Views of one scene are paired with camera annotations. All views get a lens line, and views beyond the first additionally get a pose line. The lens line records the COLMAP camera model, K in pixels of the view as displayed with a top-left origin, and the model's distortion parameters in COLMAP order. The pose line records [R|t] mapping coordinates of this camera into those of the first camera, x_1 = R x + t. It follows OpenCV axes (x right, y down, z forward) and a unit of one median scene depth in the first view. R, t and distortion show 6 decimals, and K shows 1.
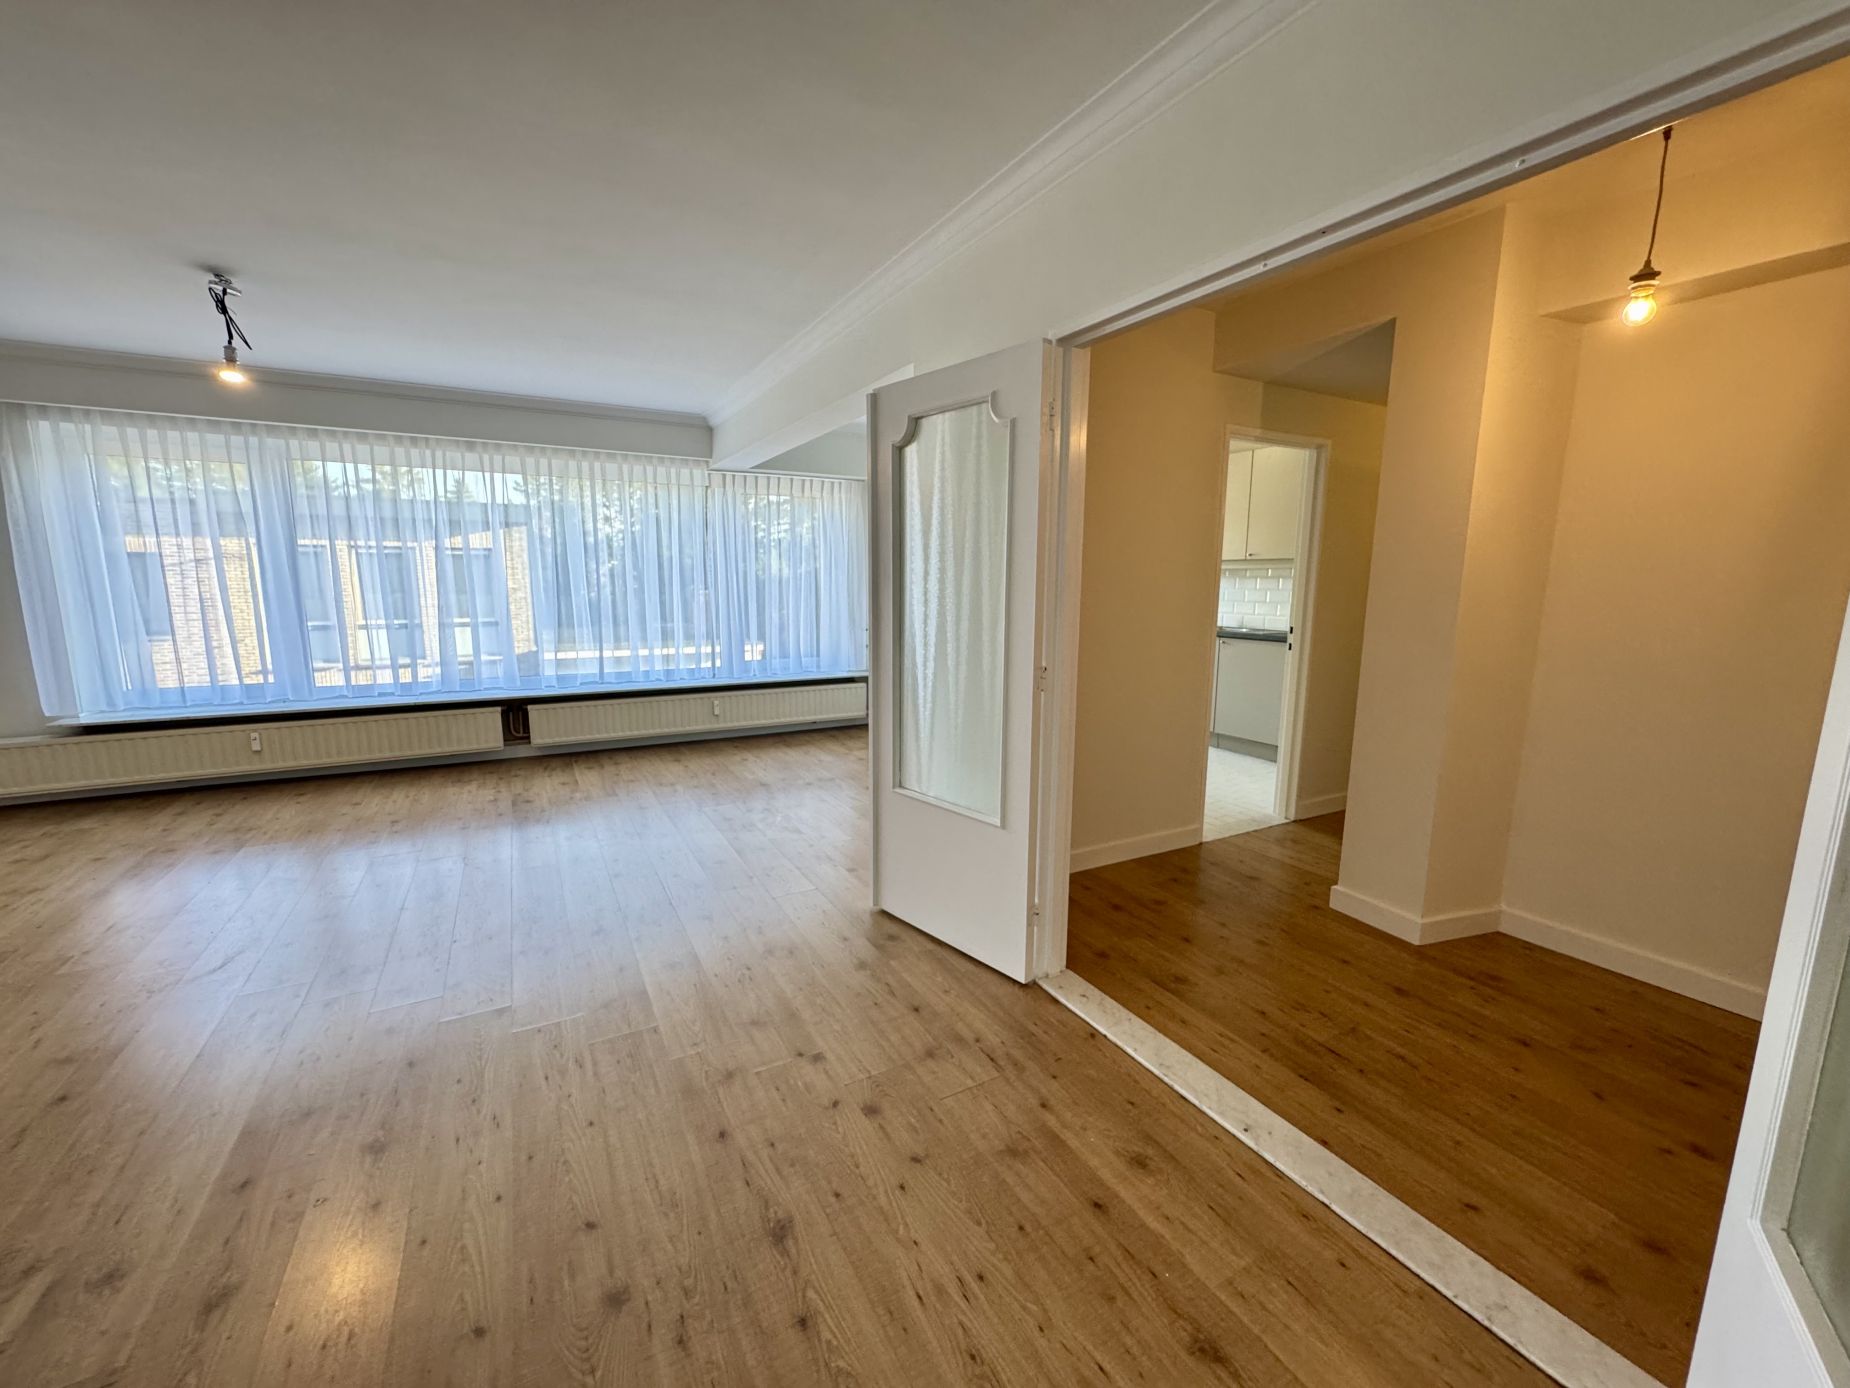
lens RADIAL K [[742.9, 0, 926.8], [0, 742.9, 640.4], [0, 0, 1]] dist [-0.003458, -0.000300]
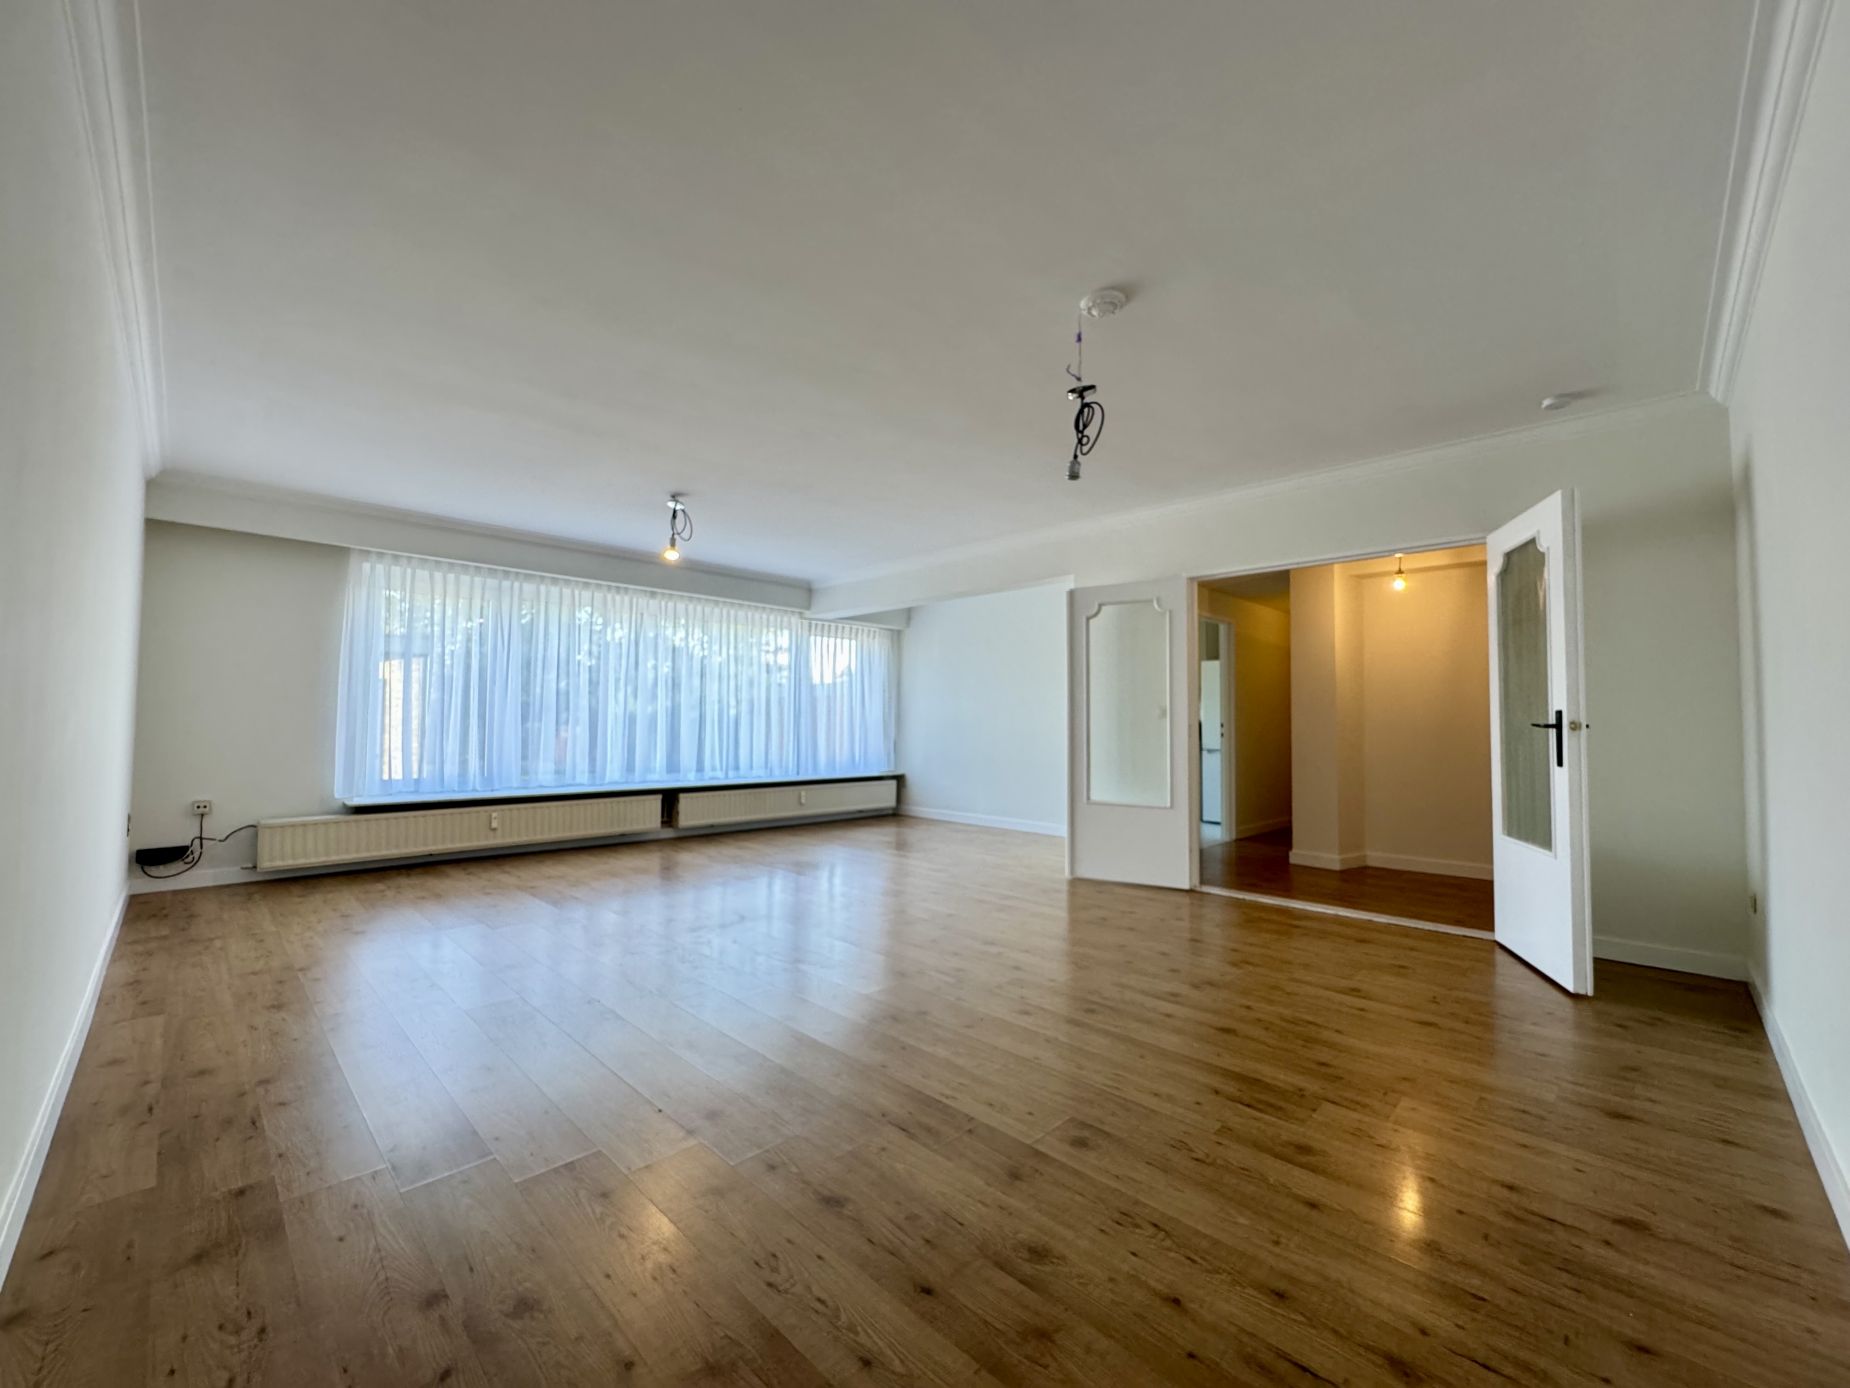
lens RADIAL K [[730.1, 0, 925.0], [0, 730.1, 694.0], [0, 0, 1]] dist [-0.000440, -0.000037]
pose [[0.963984, 0.023887, 0.264887, -0.518742], [0.003850, 0.994601, -0.103702, 0.053502], [-0.265933, 0.100987, 0.958687, -0.375740]]
